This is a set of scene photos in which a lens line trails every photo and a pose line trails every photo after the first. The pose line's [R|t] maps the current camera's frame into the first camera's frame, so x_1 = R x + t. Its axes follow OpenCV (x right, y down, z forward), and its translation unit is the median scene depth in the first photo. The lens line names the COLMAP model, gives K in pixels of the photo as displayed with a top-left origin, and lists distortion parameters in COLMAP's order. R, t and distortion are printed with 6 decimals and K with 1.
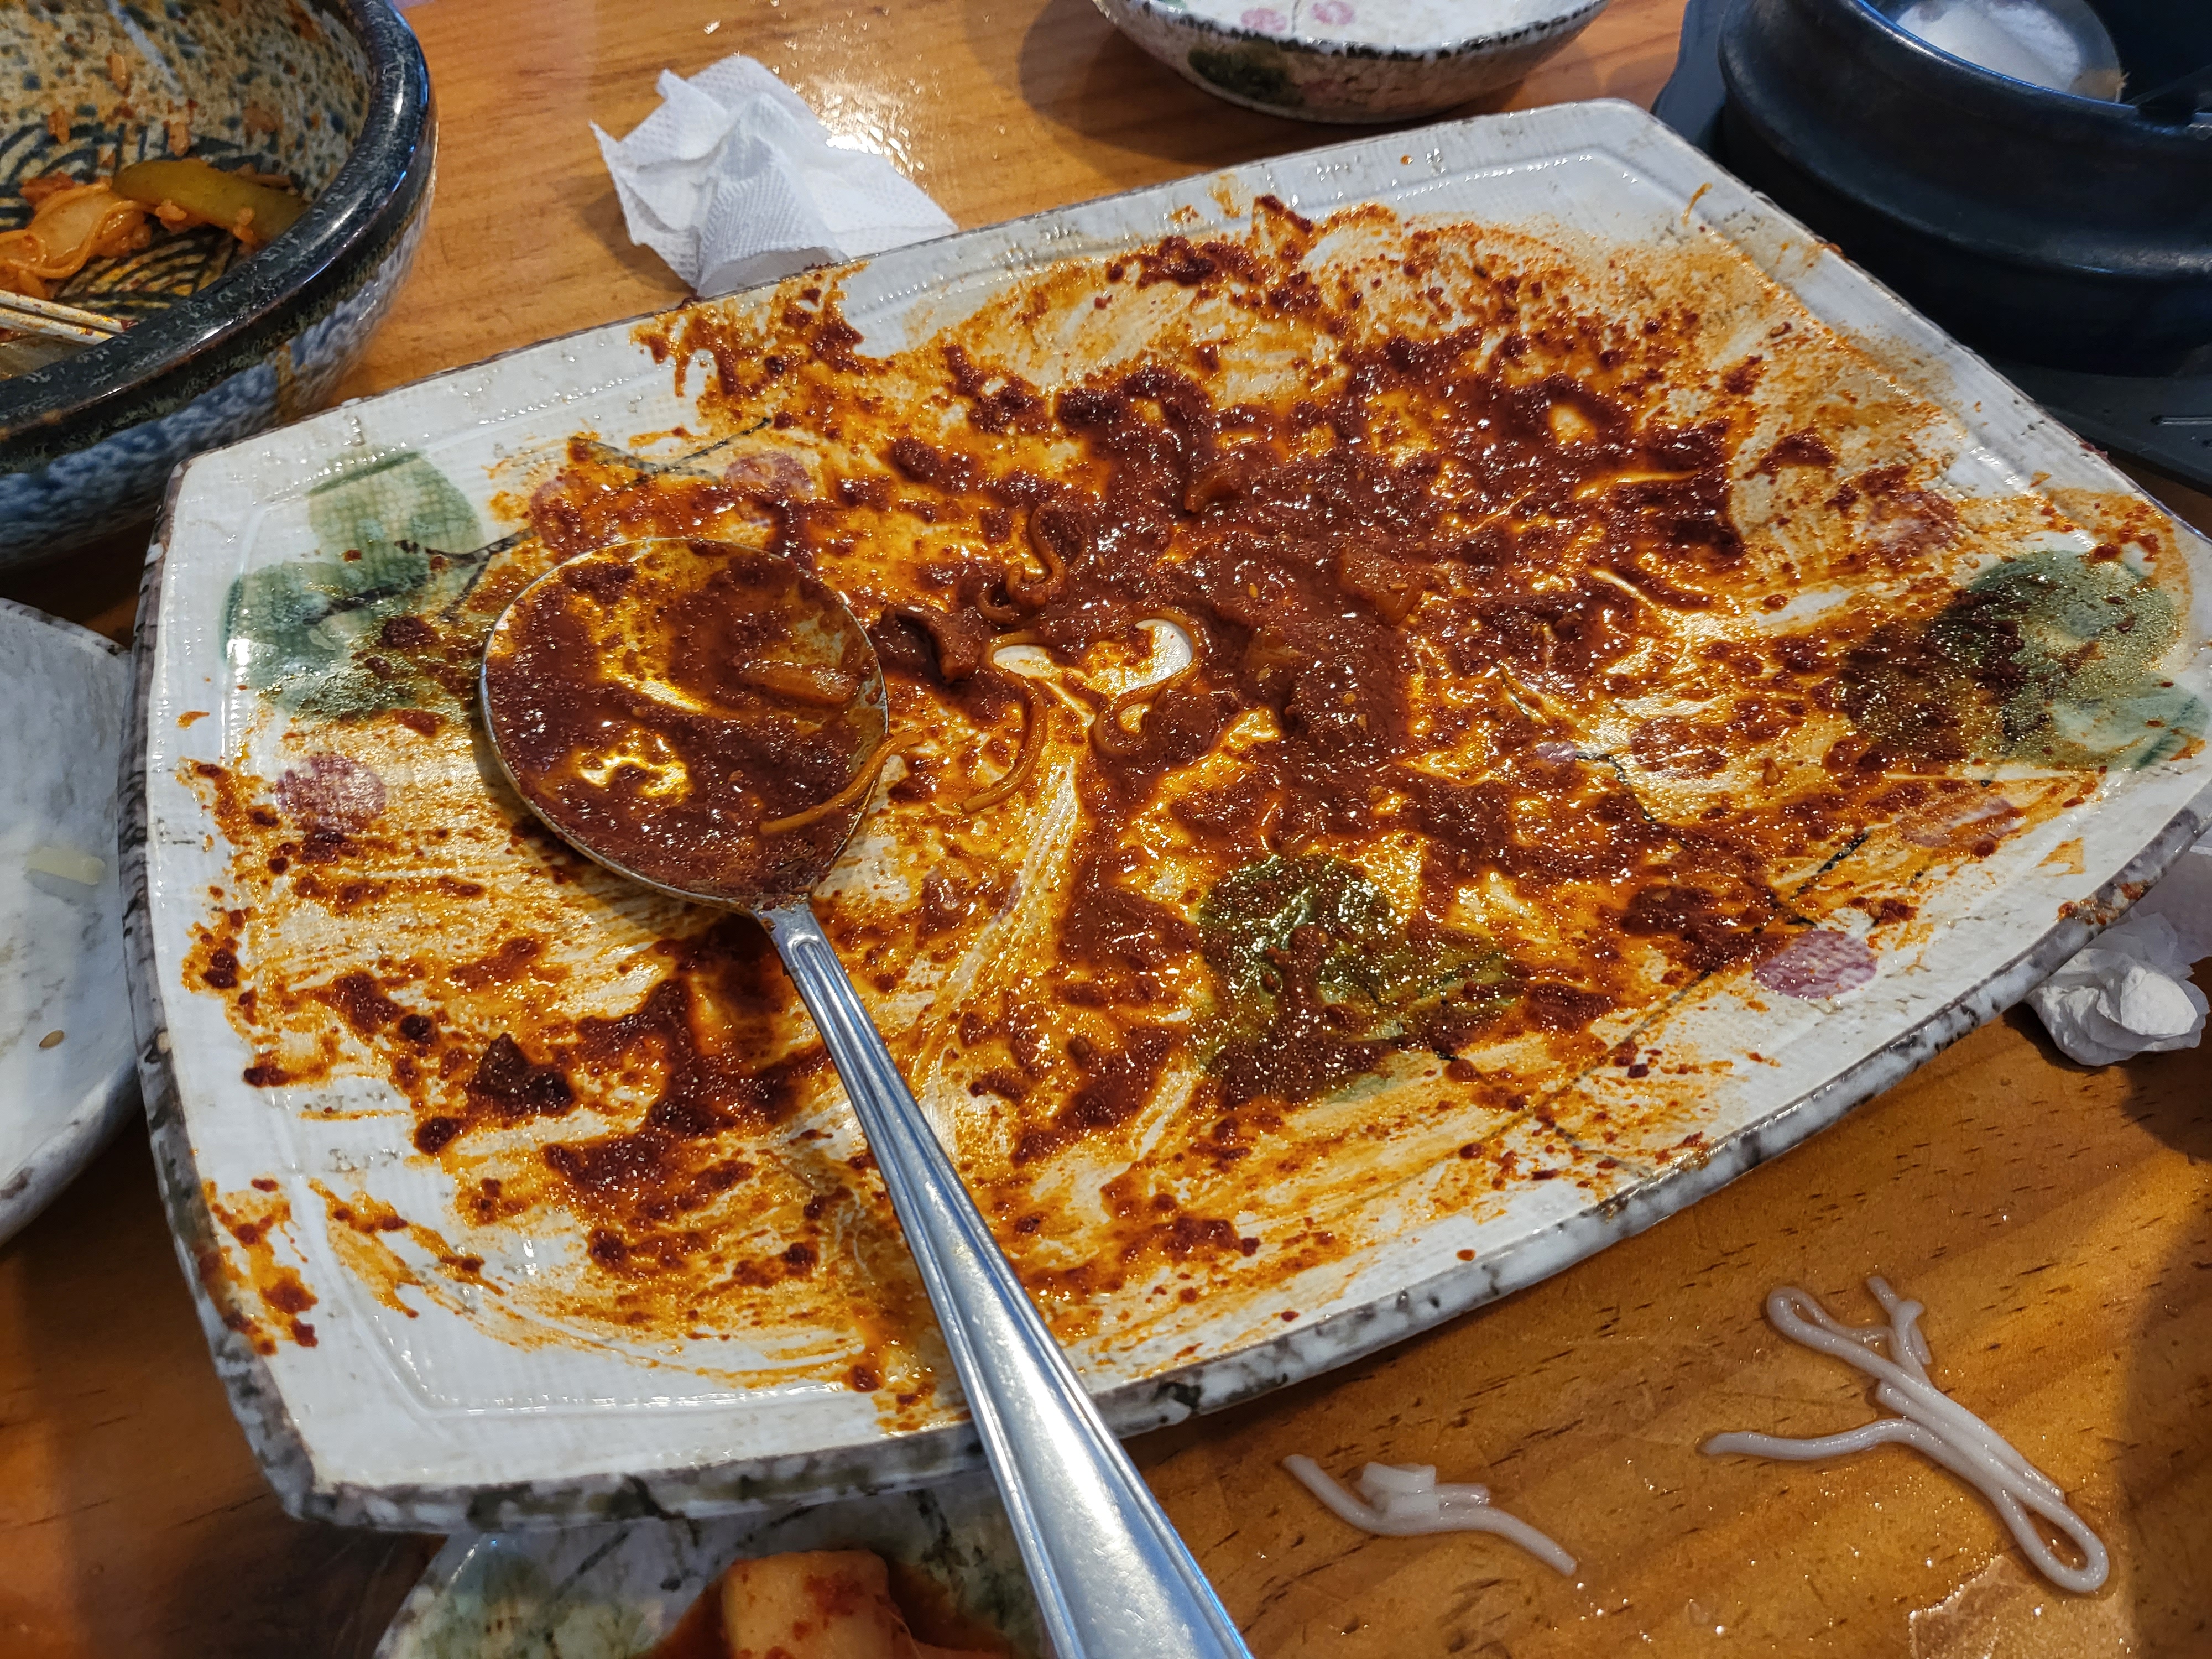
lens RADIAL K [[1715.4, 0, 1095.8], [0, 1715.4, 819.4], [0, 0, 1]] dist [-0.078414, 0.152282]
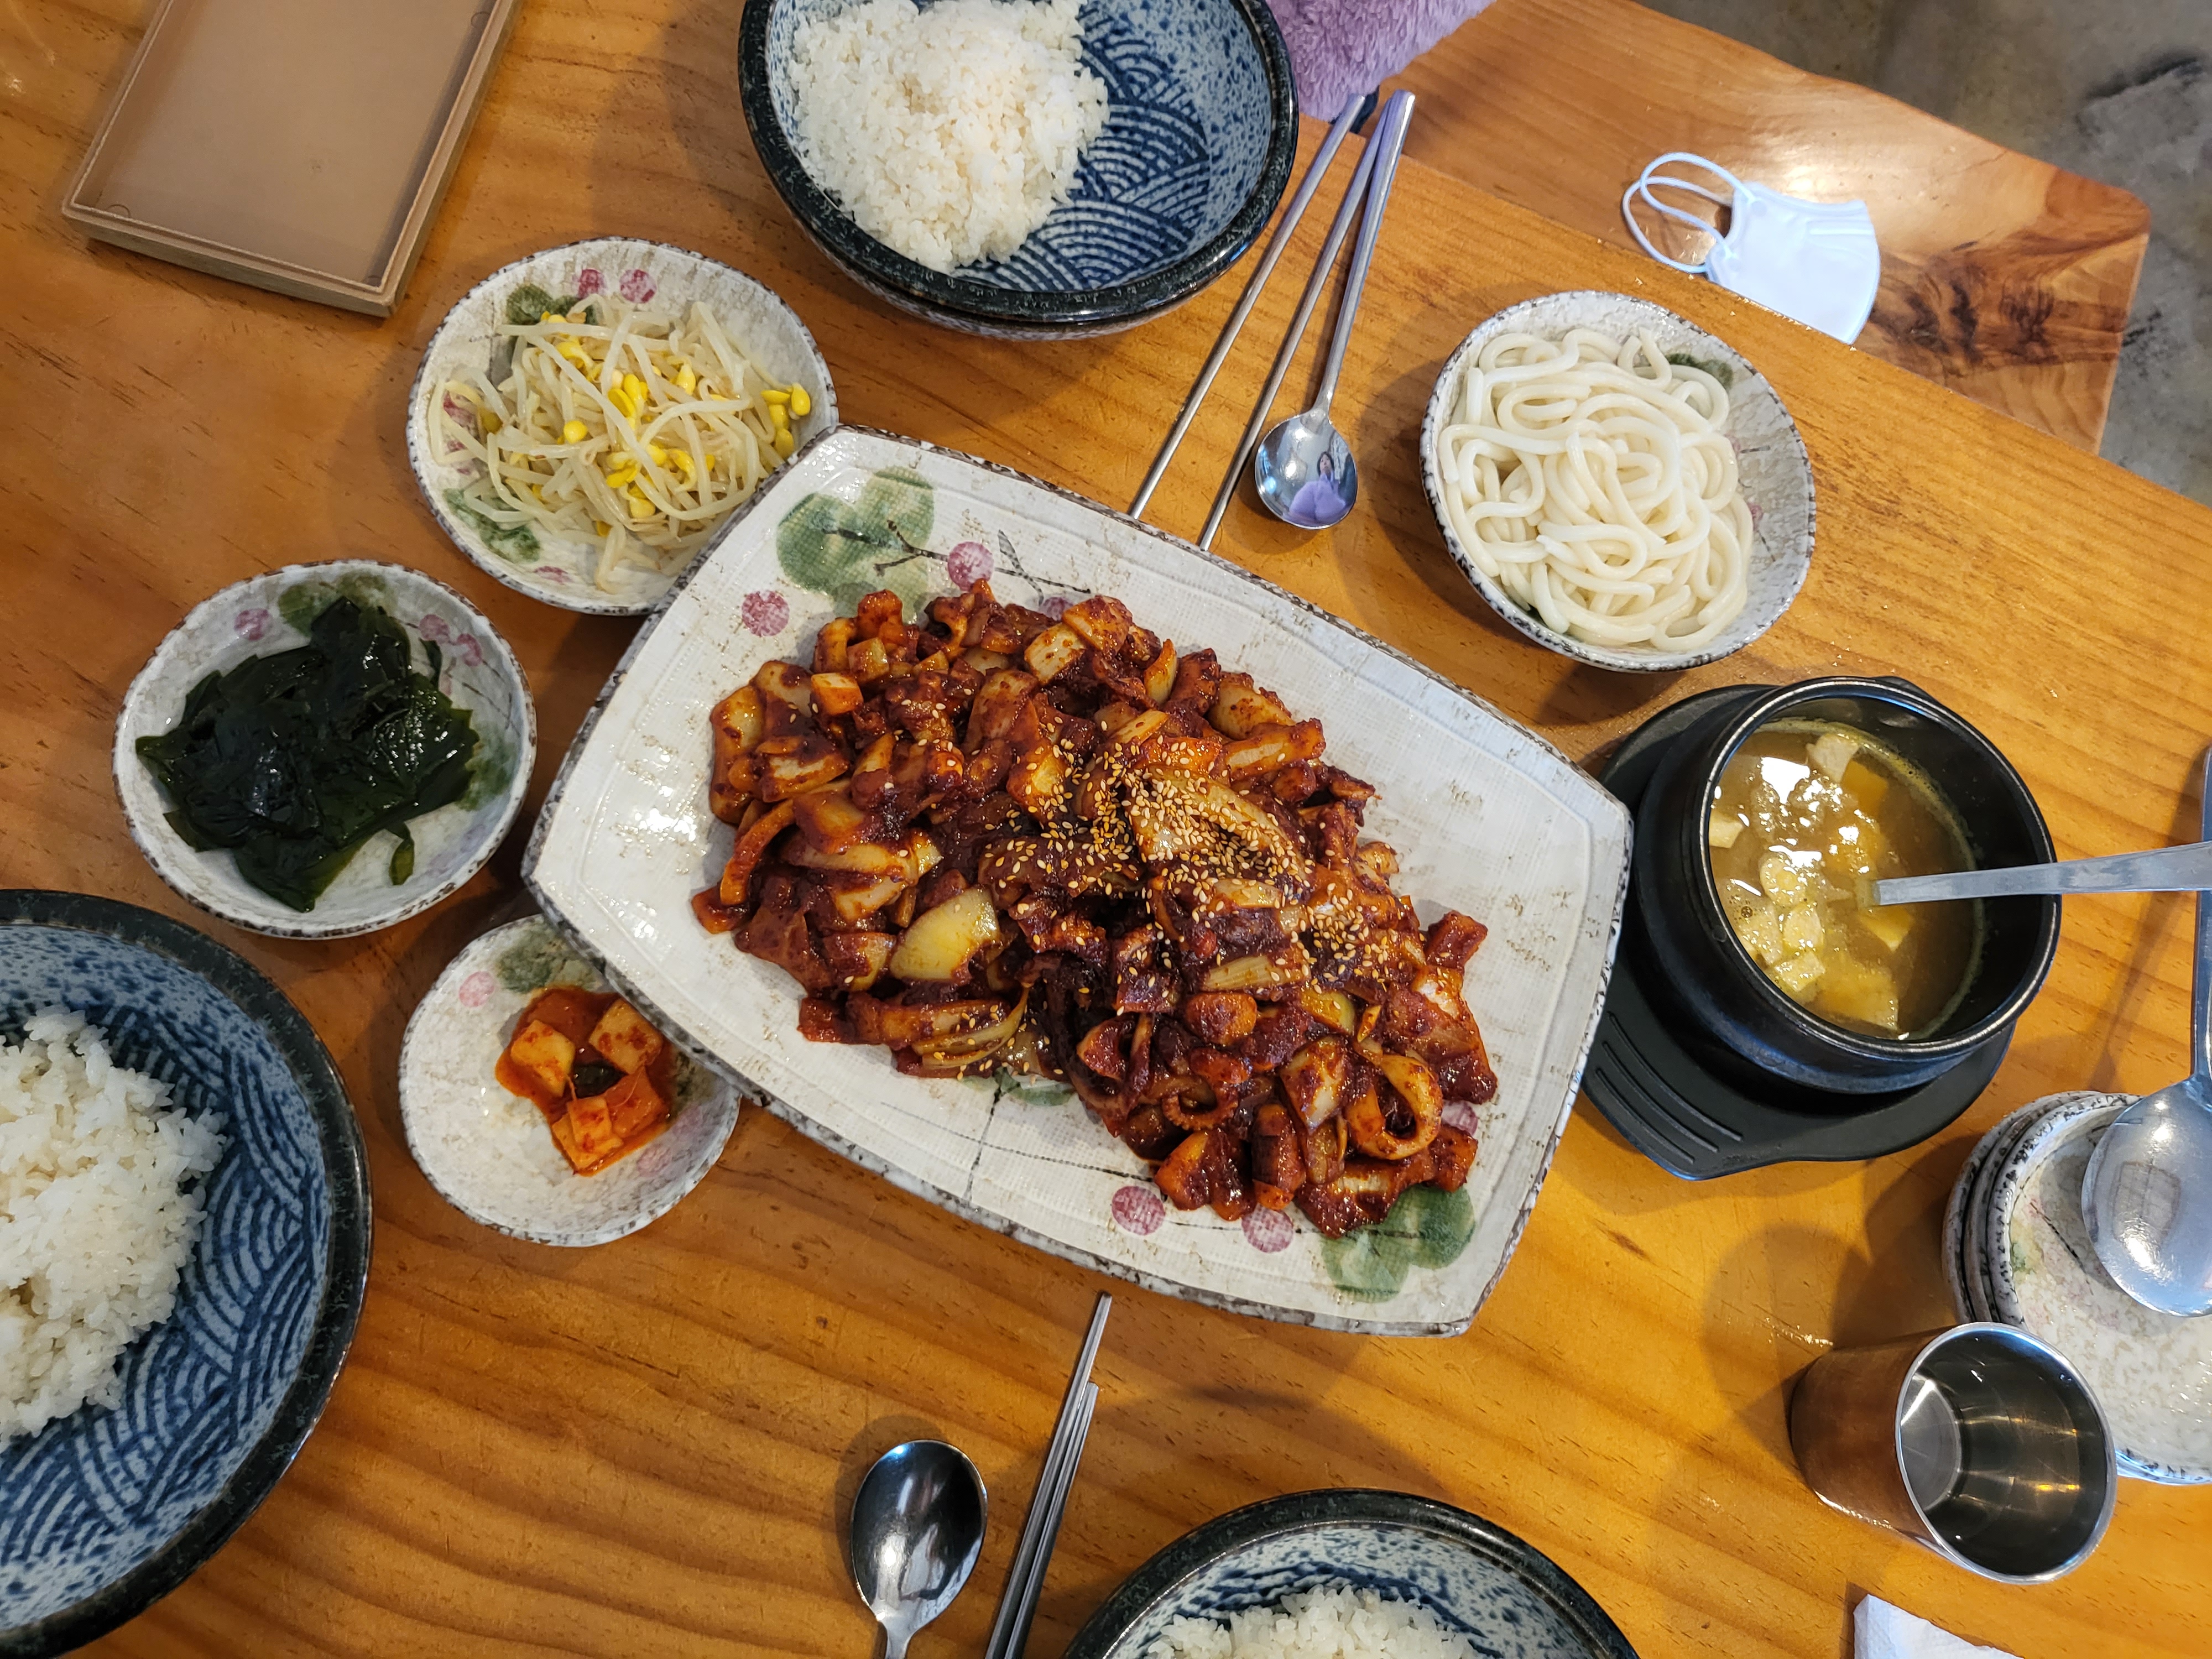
lens RADIAL K [[1671.0, 0, 1120.1], [0, 1671.0, 779.3], [0, 0, 1]] dist [-0.003712, 0.005382]
pose [[0.637001, 0.756390, -0.148674, 0.327521], [-0.690869, 0.645734, 0.325158, -0.941044], [0.341950, -0.104412, 0.933899, -0.893324]]
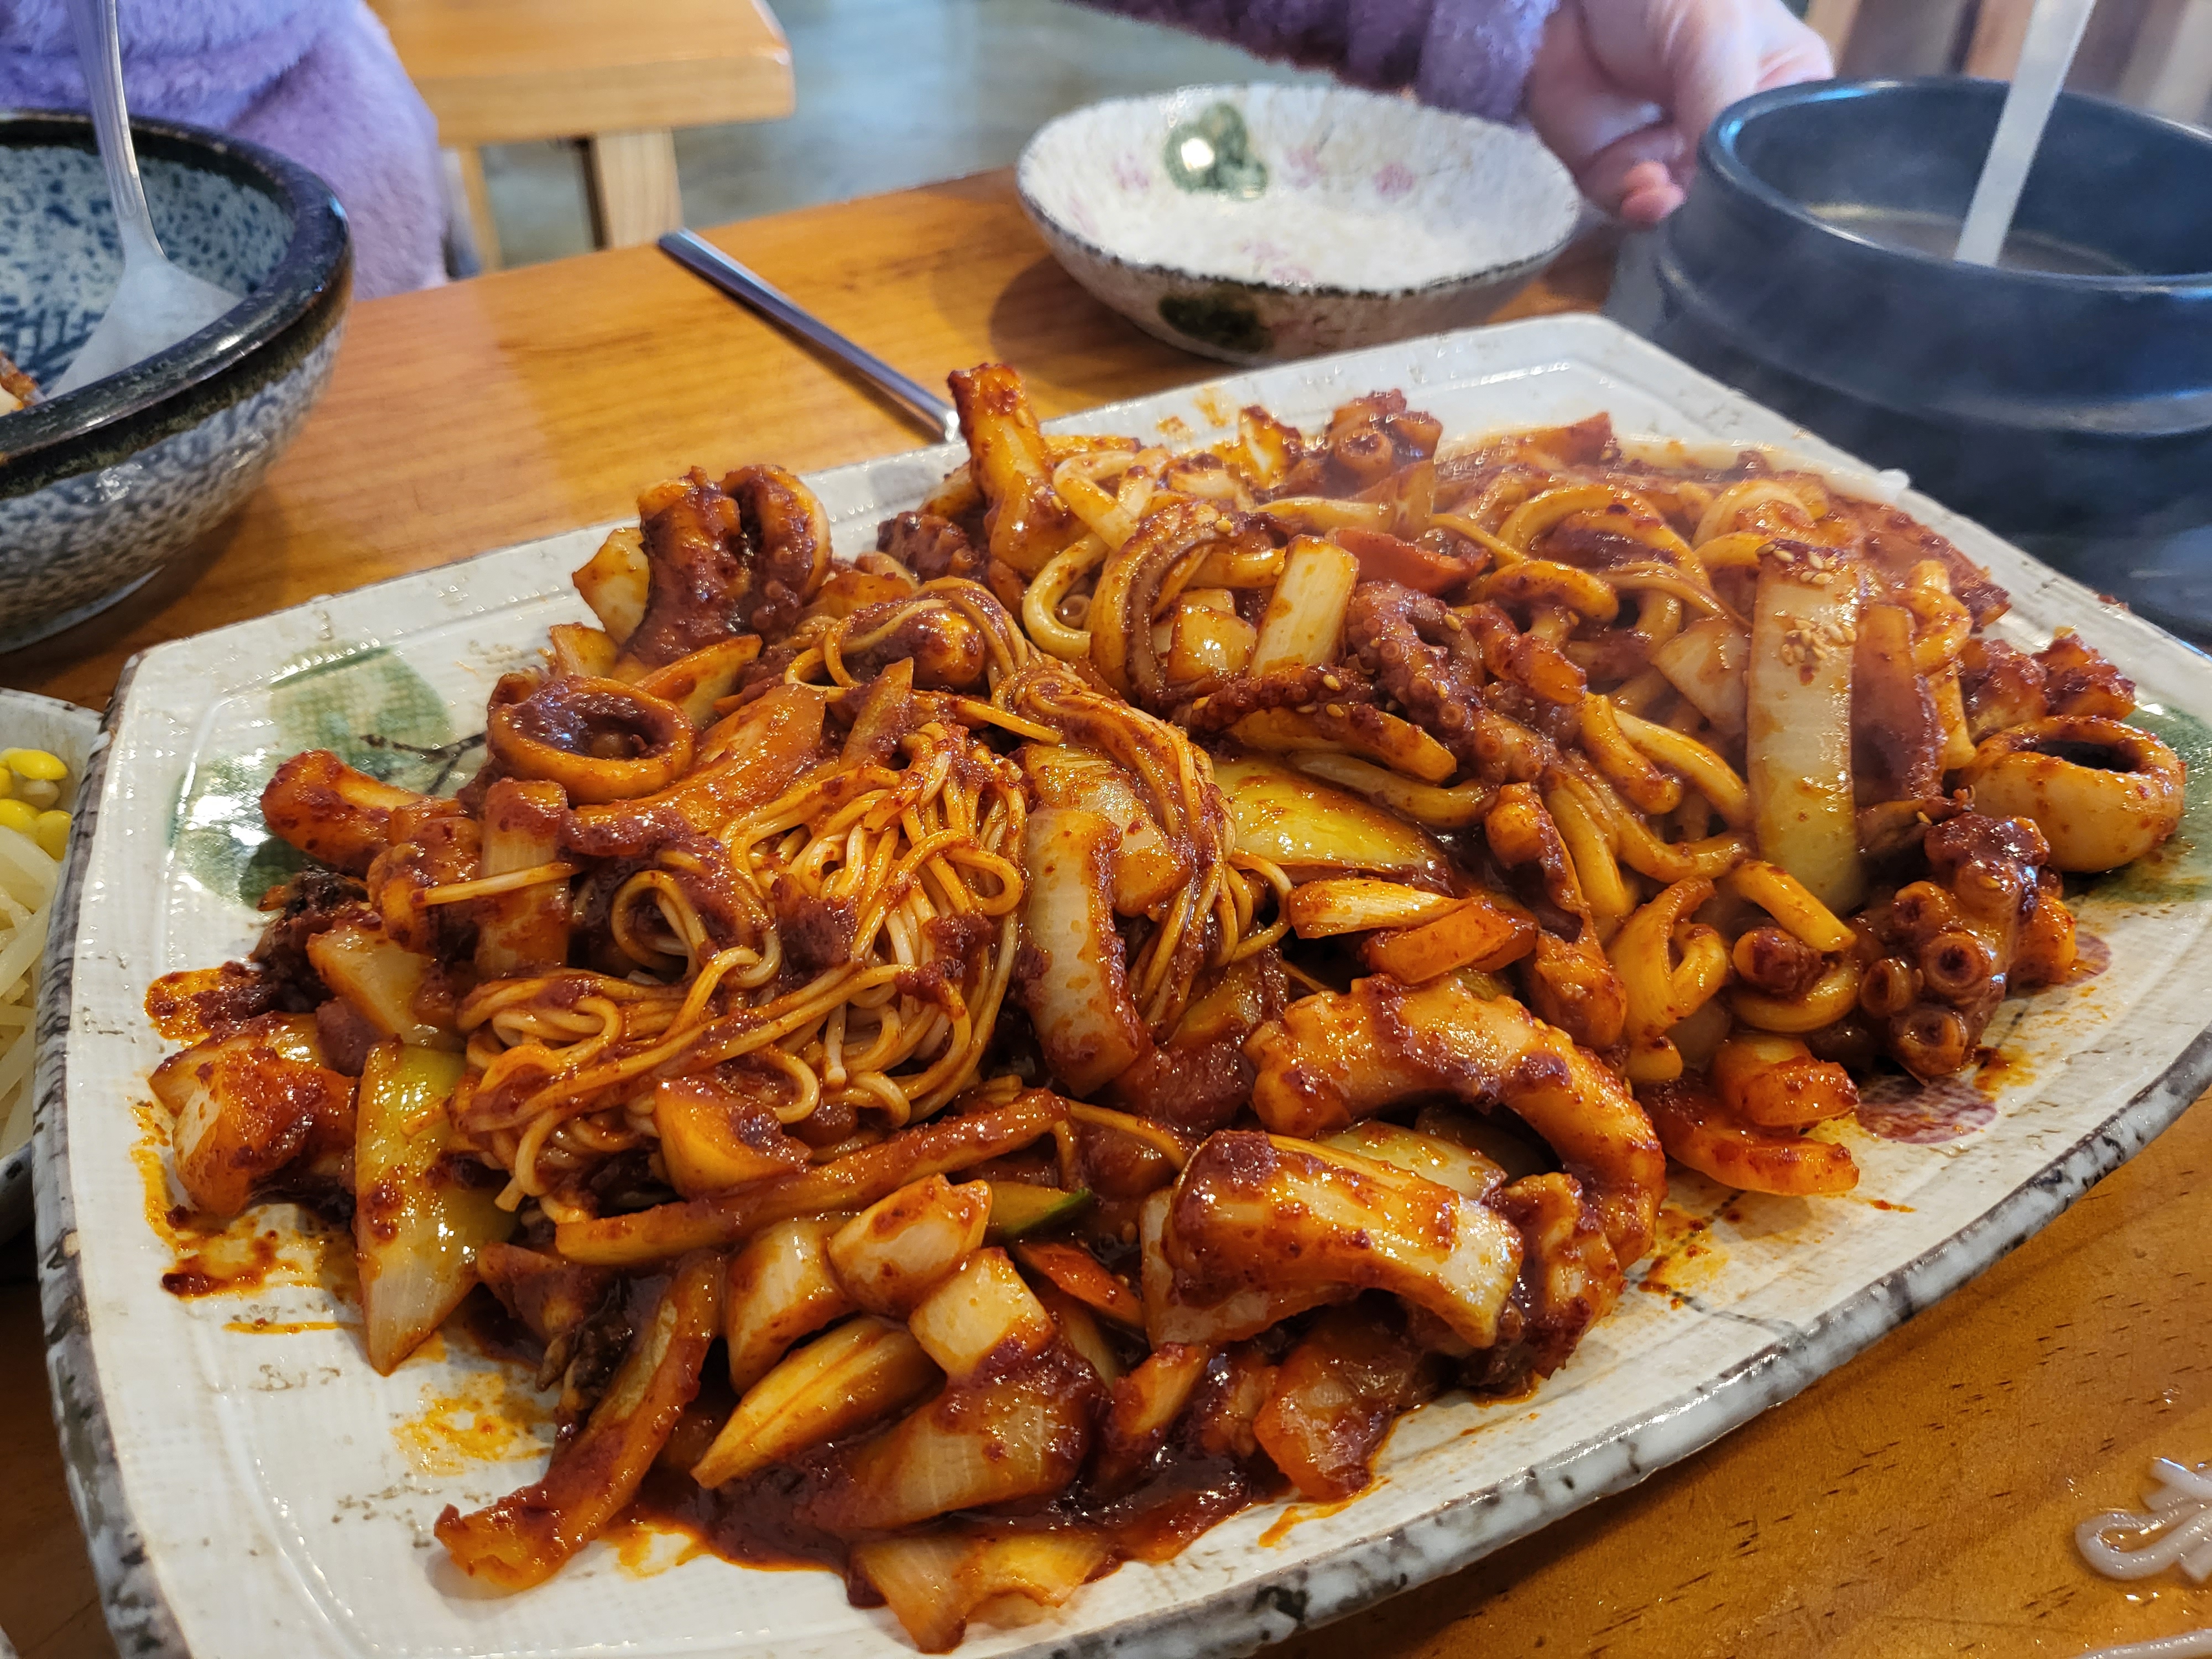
lens RADIAL K [[1726.0, 0, 1093.2], [0, 1726.0, 829.2], [0, 0, 1]] dist [-0.041229, 0.073216]
pose [[0.999006, -0.031774, 0.031276, -0.047623], [0.037268, 0.980170, -0.194624, 0.104281], [-0.024472, 0.195596, 0.980379, 0.085056]]
